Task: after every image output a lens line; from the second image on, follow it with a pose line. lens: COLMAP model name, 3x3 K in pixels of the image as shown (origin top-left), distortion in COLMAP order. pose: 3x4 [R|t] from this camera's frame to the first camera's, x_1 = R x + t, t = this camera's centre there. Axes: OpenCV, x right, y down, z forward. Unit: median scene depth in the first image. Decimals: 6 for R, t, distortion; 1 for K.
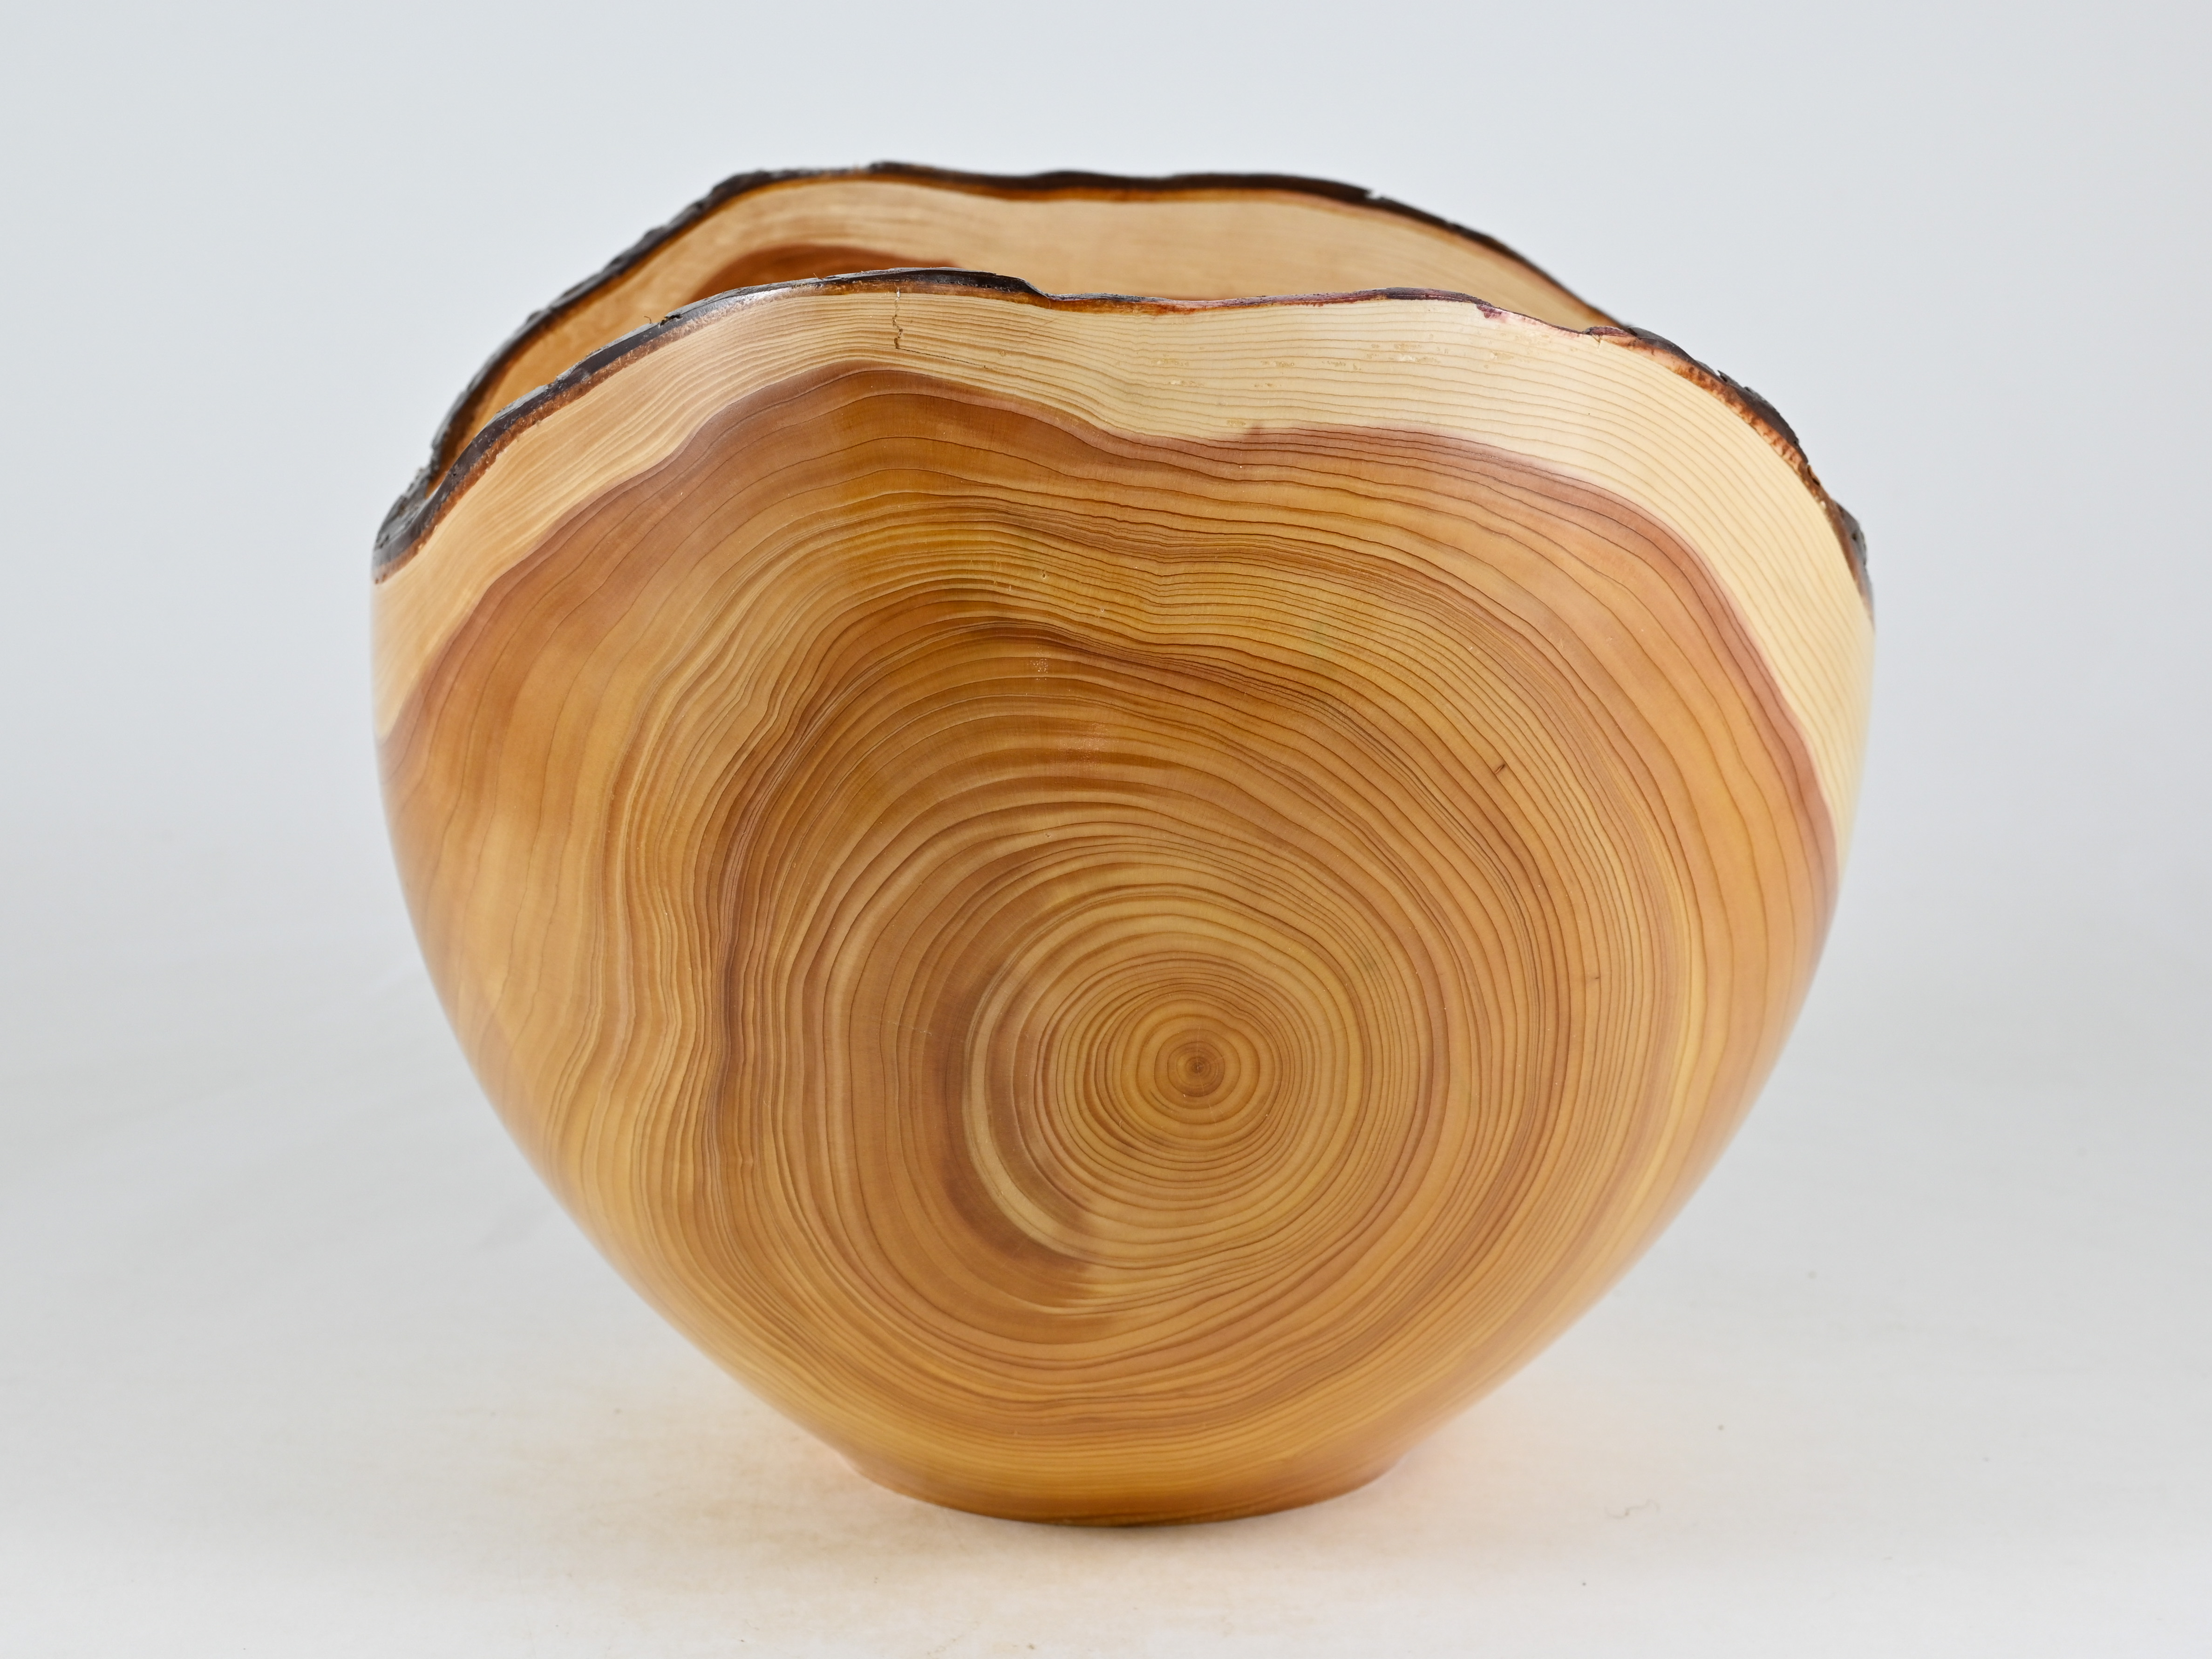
lens RADIAL K [[5718.6, 0, 1106.0], [0, 5718.6, 829.5], [0, 0, 1]] dist [0.013631, 0.548736]
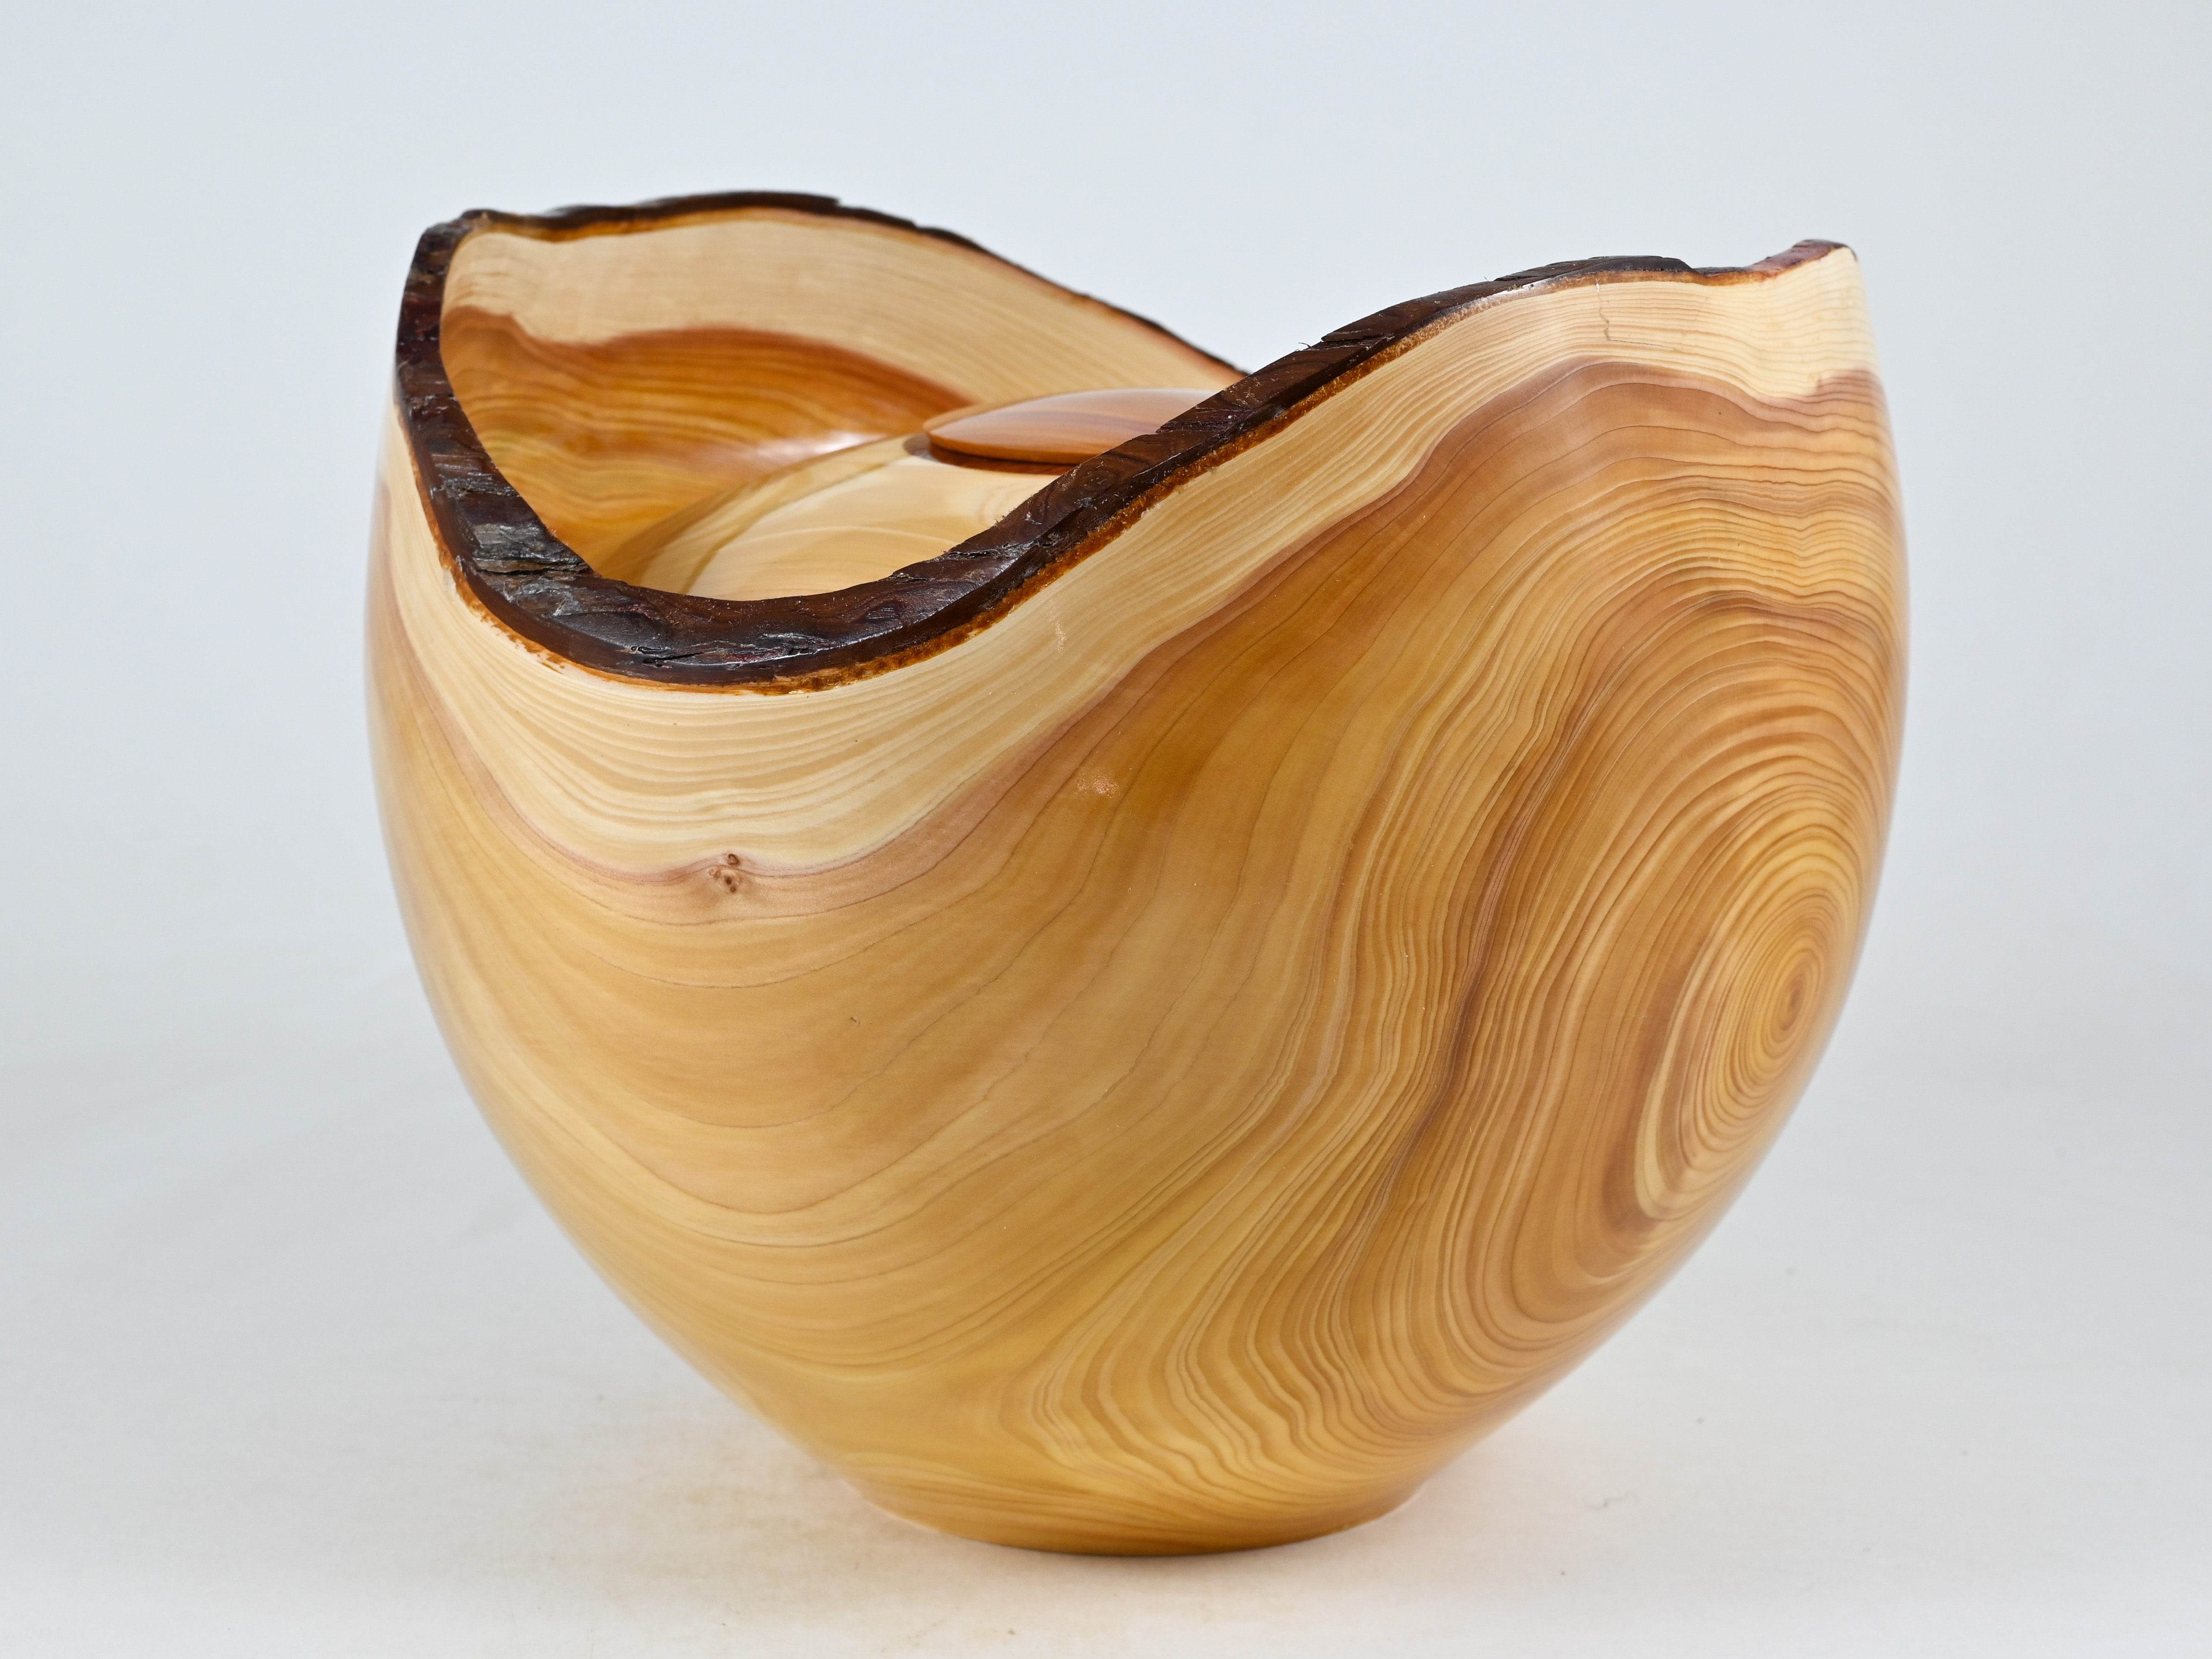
lens RADIAL K [[5719.0, 0, 1106.0], [0, 5719.0, 829.5], [0, 0, 1]] dist [0.013631, 0.548736]
pose [[0.616505, -0.164282, 0.770021, -0.856464], [0.166952, 0.983027, 0.076059, -0.088913], [-0.769447, 0.081666, 0.633468, 0.432906]]
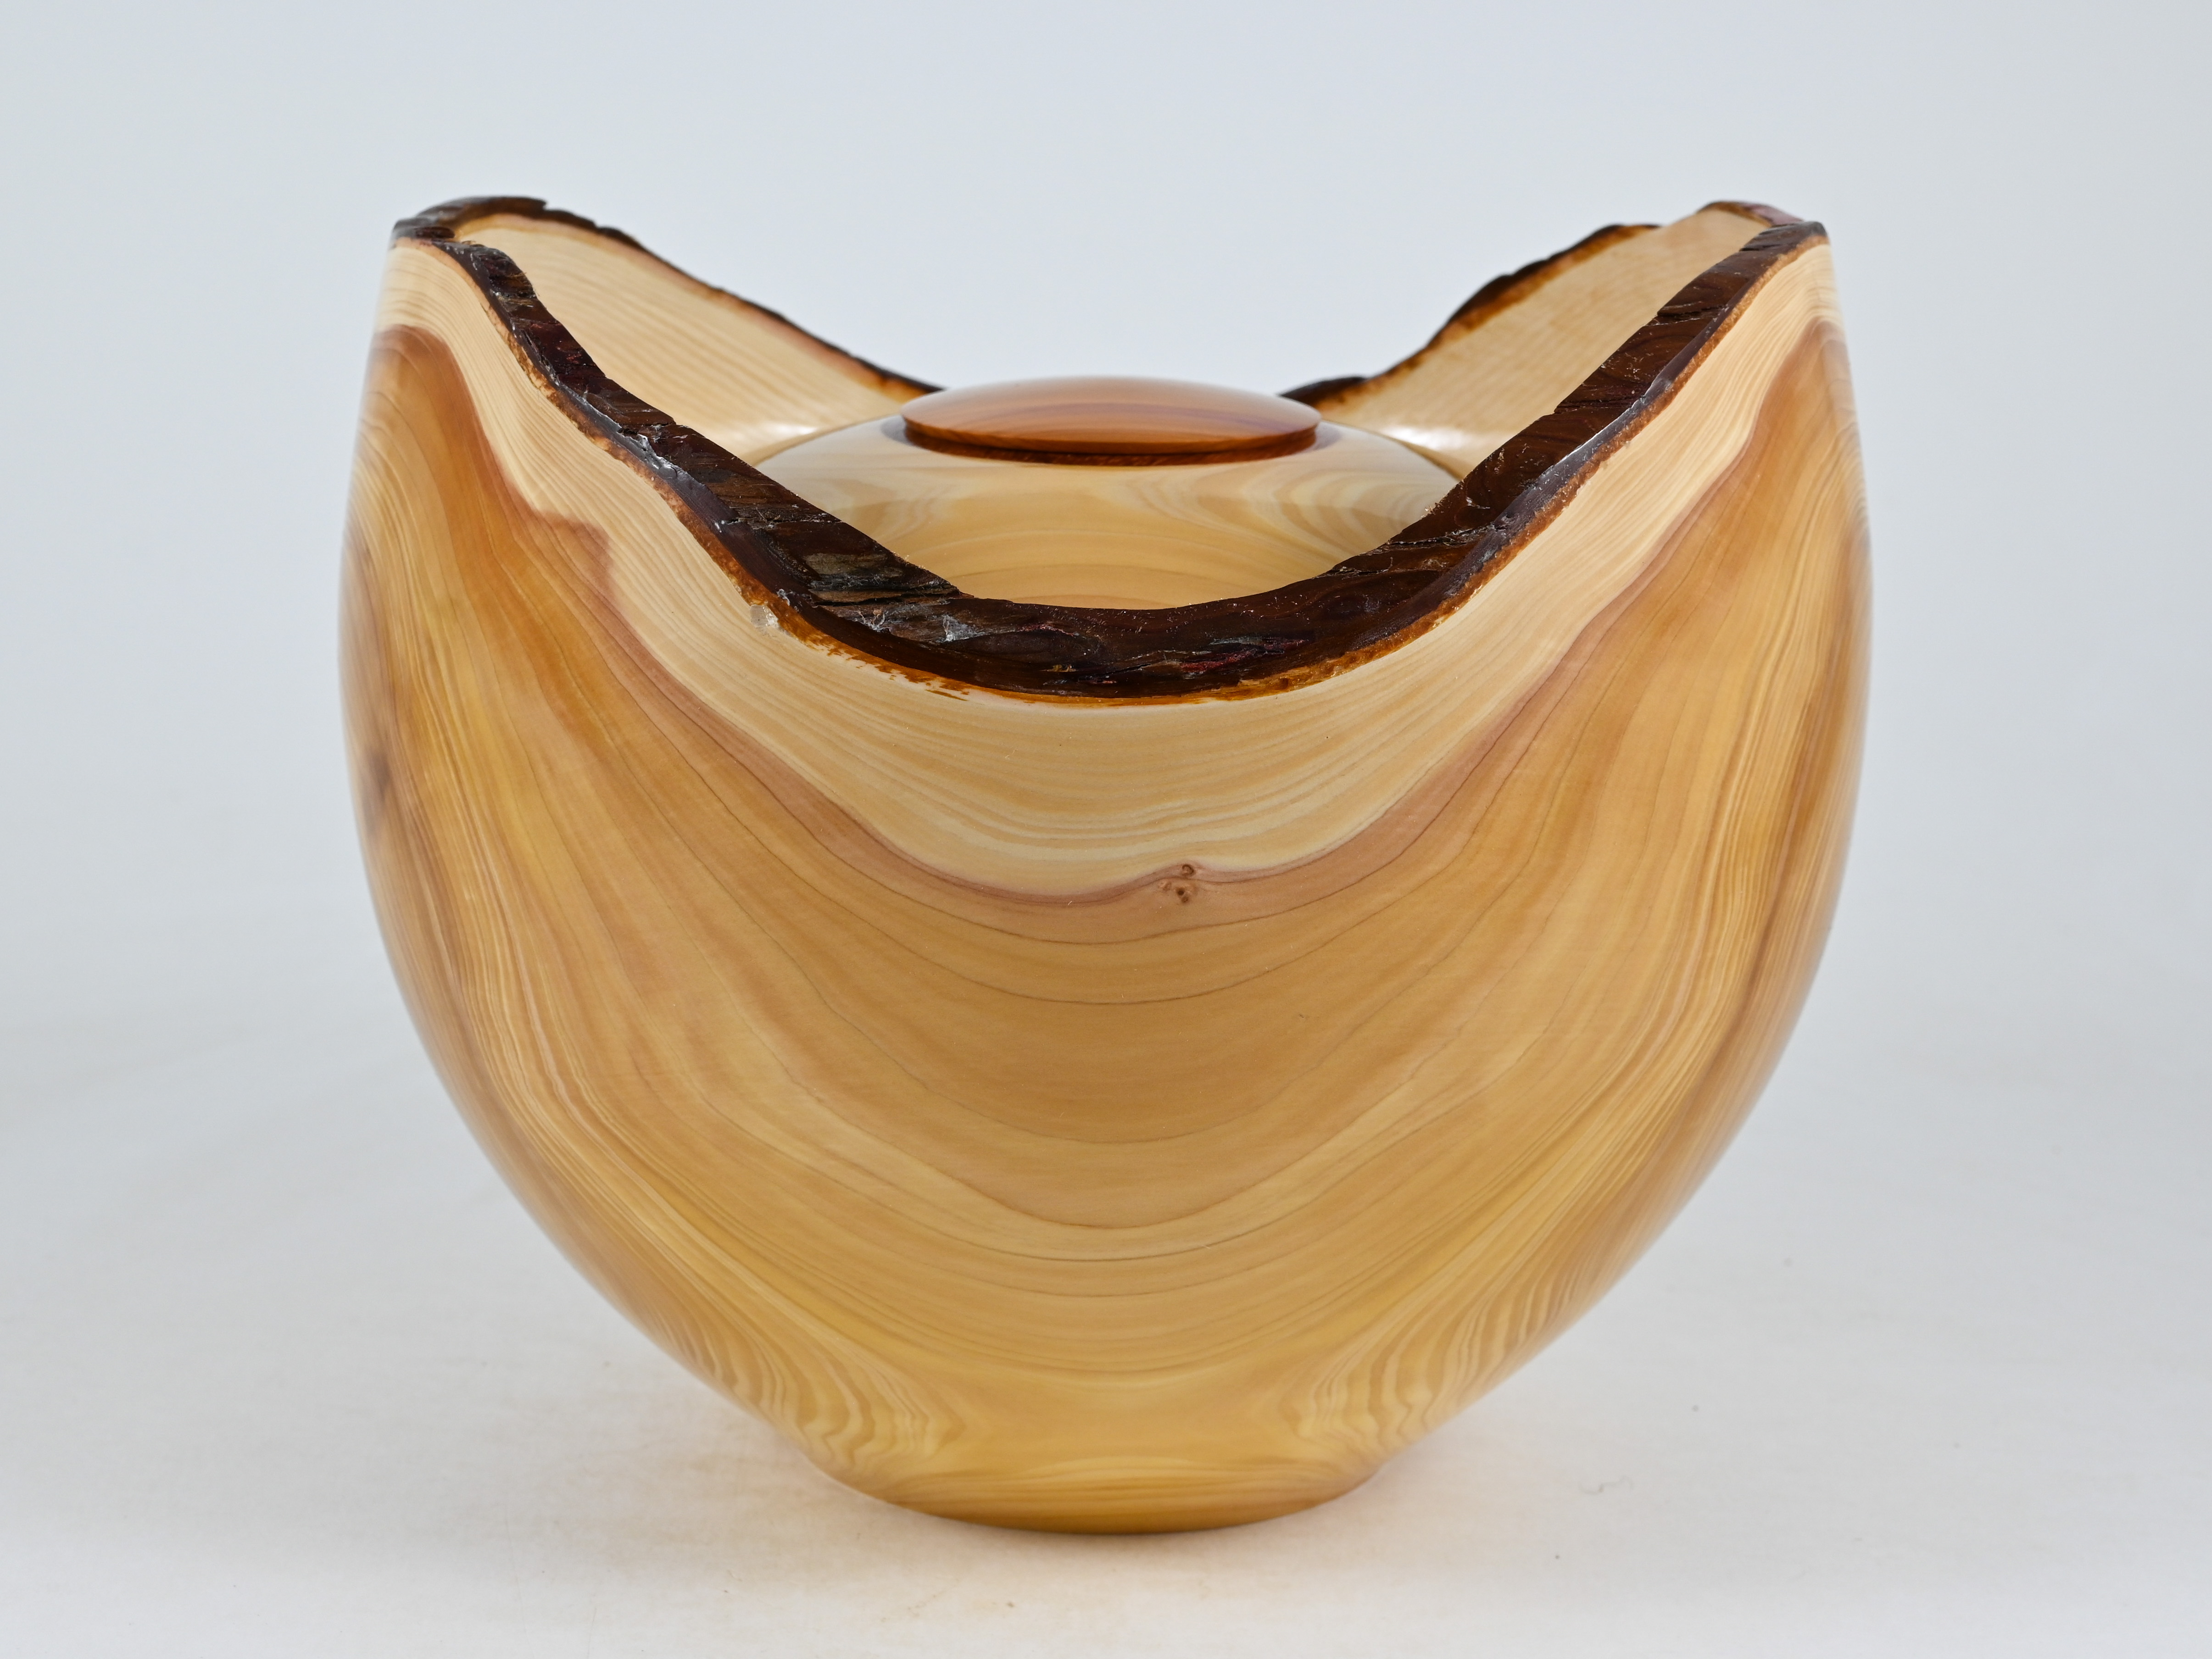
lens RADIAL K [[5718.6, 0, 1106.0], [0, 5718.6, 829.5], [0, 0, 1]] dist [0.013631, 0.548736]
pose [[0.075232, -0.212181, 0.974330, -1.087508], [0.190783, 0.962112, 0.194789, -0.218358], [-0.978745, 0.171232, 0.112862, 1.006477]]
